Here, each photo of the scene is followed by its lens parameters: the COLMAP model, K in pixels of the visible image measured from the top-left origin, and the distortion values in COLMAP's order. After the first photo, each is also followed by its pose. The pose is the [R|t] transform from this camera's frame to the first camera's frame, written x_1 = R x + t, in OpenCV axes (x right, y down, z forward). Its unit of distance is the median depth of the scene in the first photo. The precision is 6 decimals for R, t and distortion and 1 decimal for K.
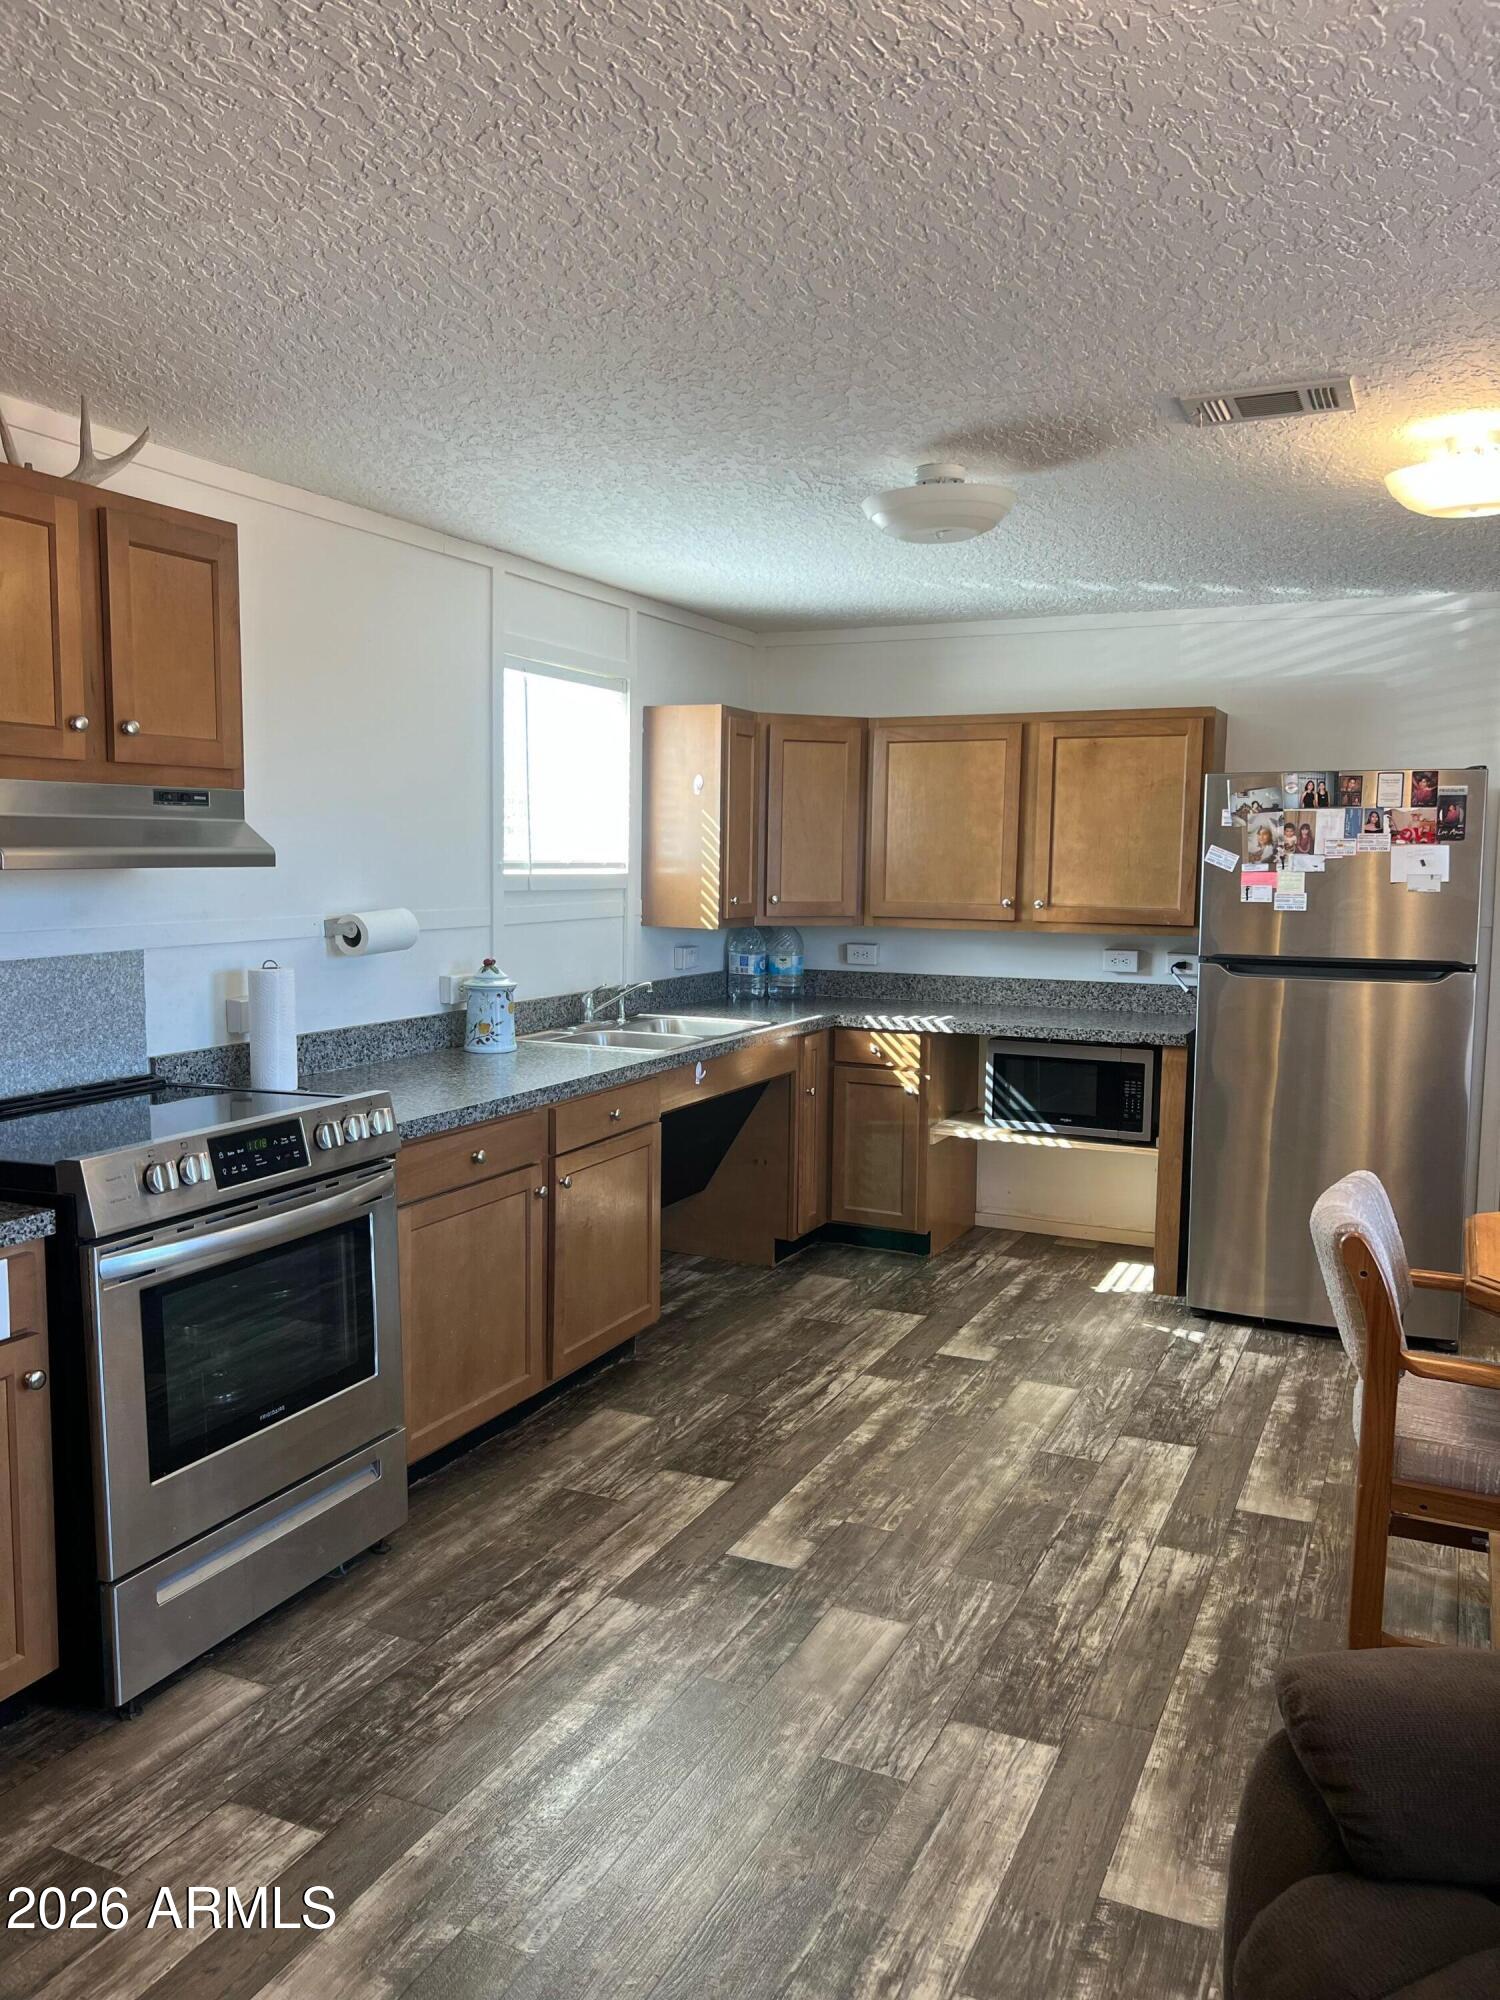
lens RADIAL K [[1505.0, 0, 750.8], [0, 1505.0, 1004.2], [0, 0, 1]] dist [0.037259, -0.040632]
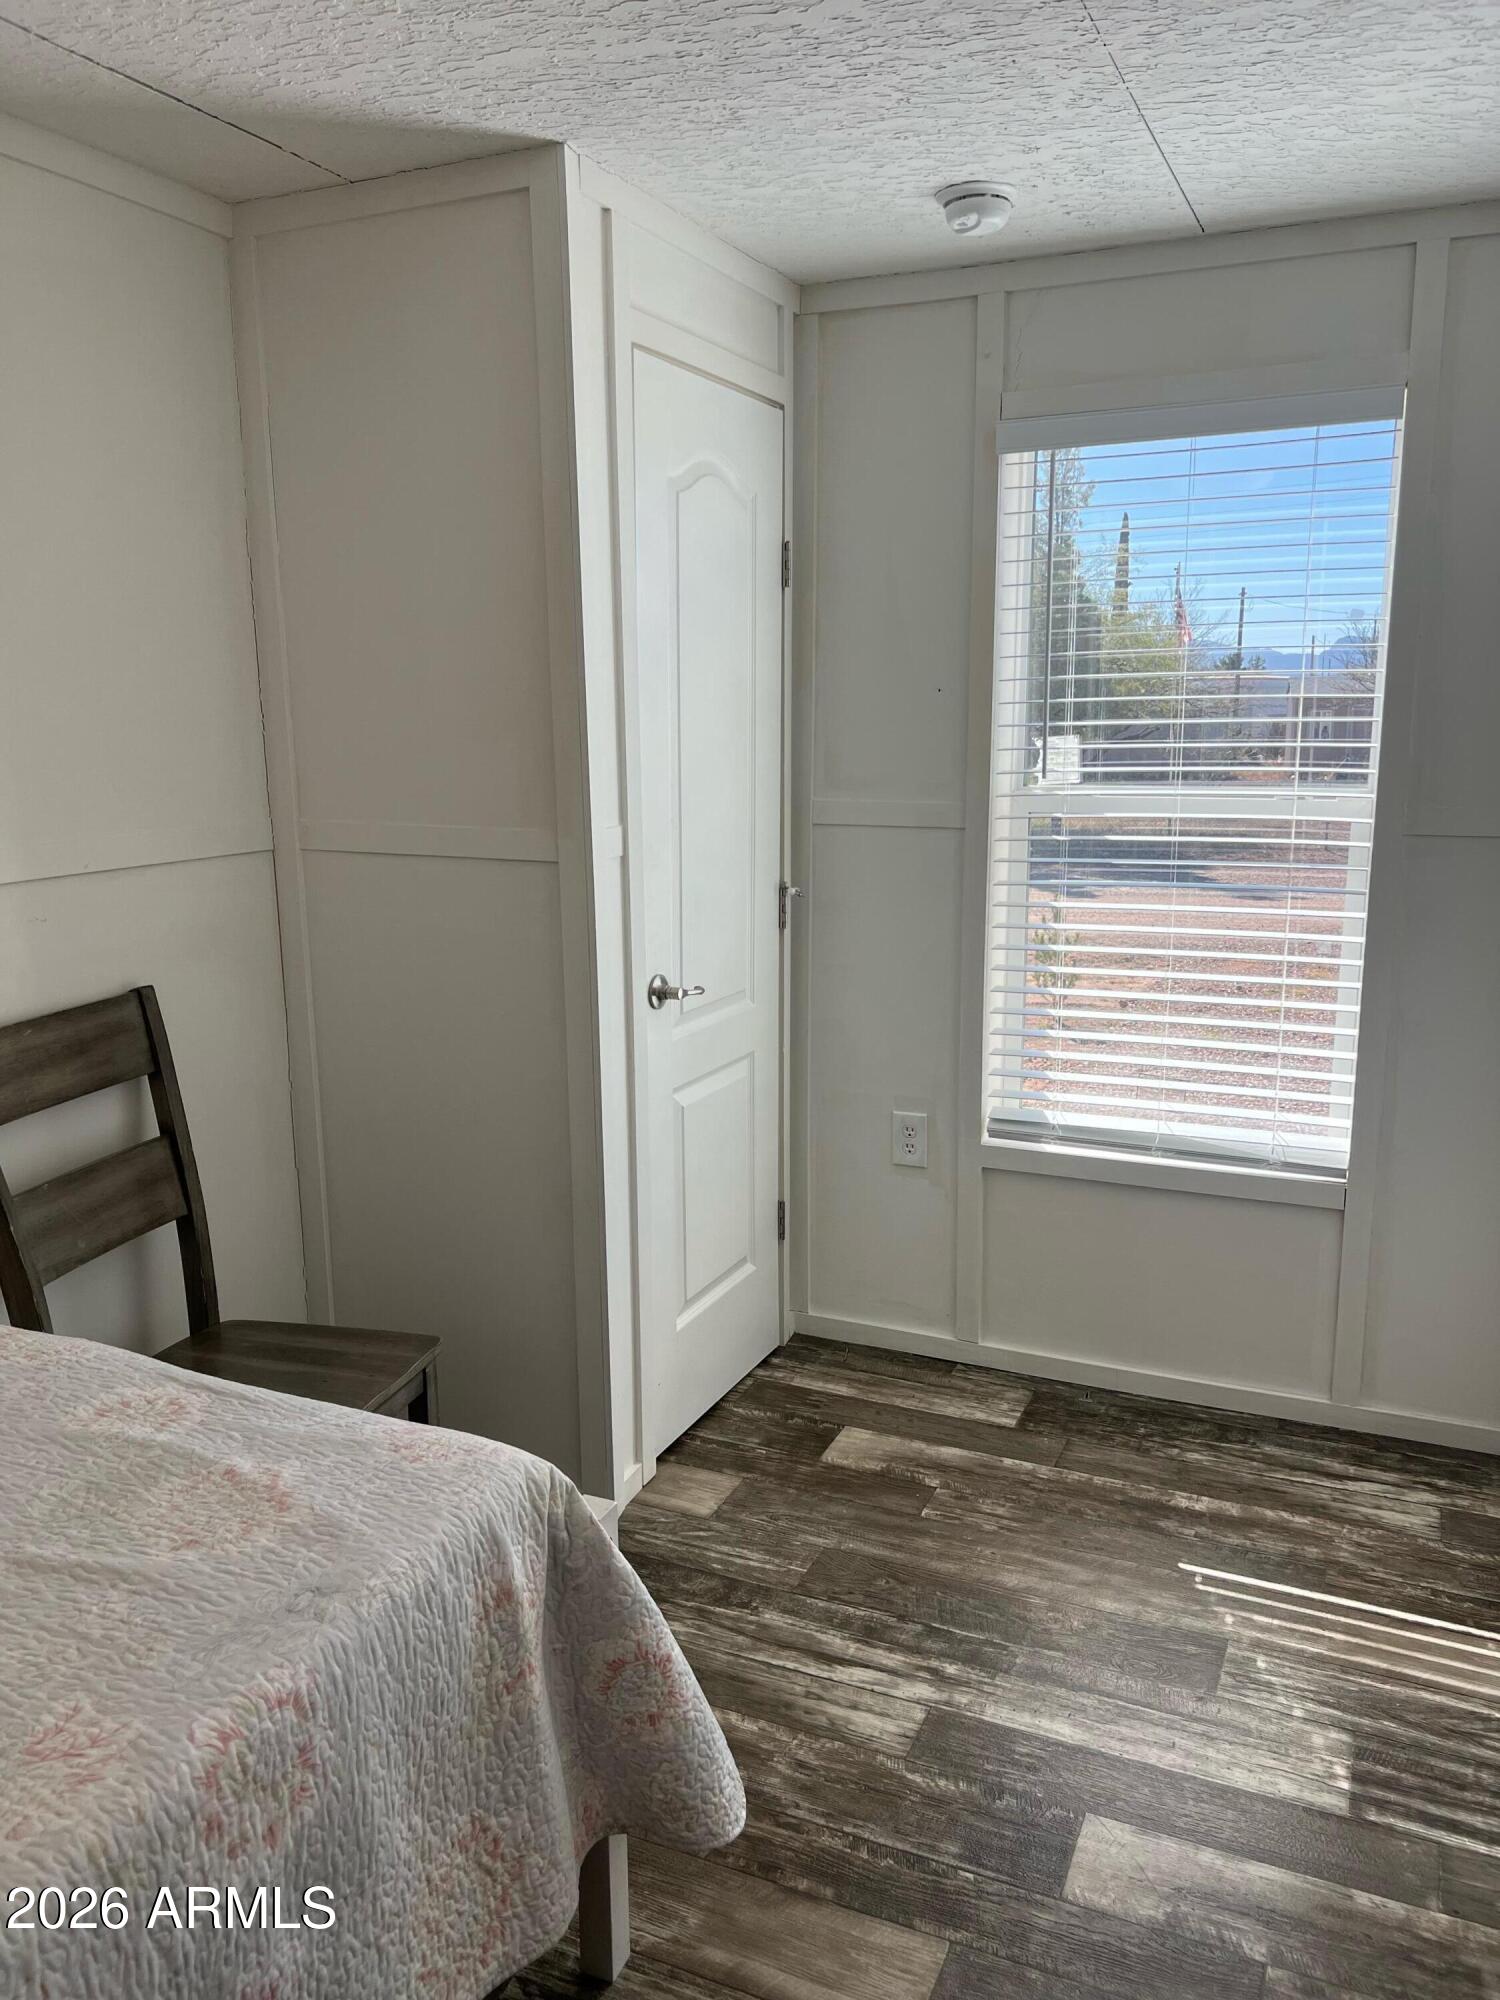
lens RADIAL K [[1505.0, 0, 739.5], [0, 1505.0, 1014.2], [0, 0, 1]] dist [0.037259, -0.040632]
pose [[0.017692, 0.189371, -0.981746, 0.414421], [-0.092391, 0.978008, 0.186985, -0.046882], [0.995566, 0.087397, 0.034799, 0.454469]]
